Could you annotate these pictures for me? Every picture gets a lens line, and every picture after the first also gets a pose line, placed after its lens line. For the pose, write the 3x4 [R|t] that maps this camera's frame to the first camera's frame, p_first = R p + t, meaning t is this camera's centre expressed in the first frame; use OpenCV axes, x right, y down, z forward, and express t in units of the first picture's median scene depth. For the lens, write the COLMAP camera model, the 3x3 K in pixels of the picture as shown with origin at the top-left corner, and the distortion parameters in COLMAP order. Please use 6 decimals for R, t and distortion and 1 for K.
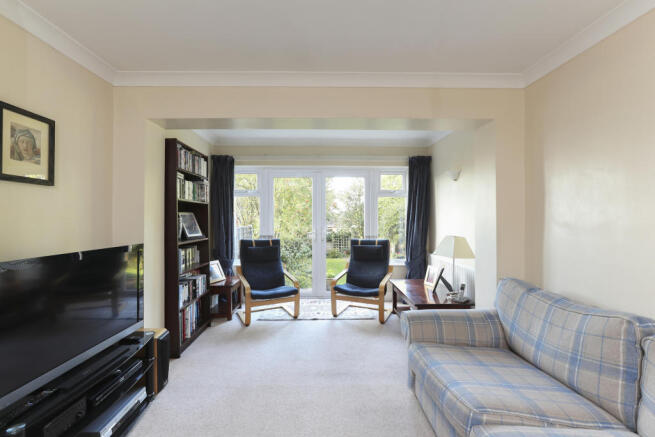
lens RADIAL K [[299.2, 0, 327.0], [0, 299.2, 217.0], [0, 0, 1]] dist [-0.010484, 0.001641]
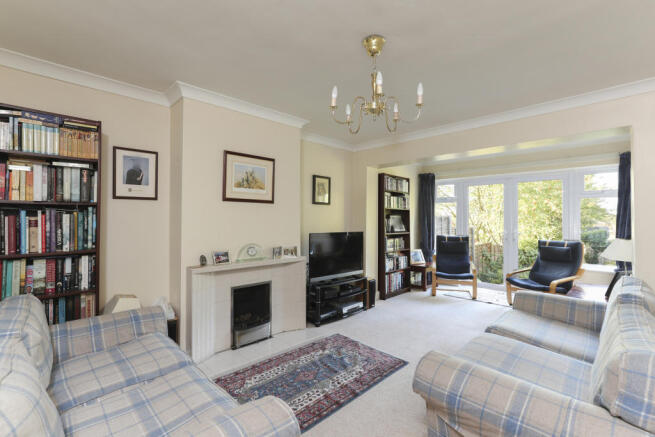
lens RADIAL K [[299.2, 0, 327.4], [0, 299.2, 218.1], [0, 0, 1]] dist [-0.010484, 0.001641]
pose [[0.695124, 0.004599, -0.718875, 0.416827], [-0.004937, 0.999986, 0.001624, -0.002252], [0.718873, 0.002420, 0.695137, -0.359859]]
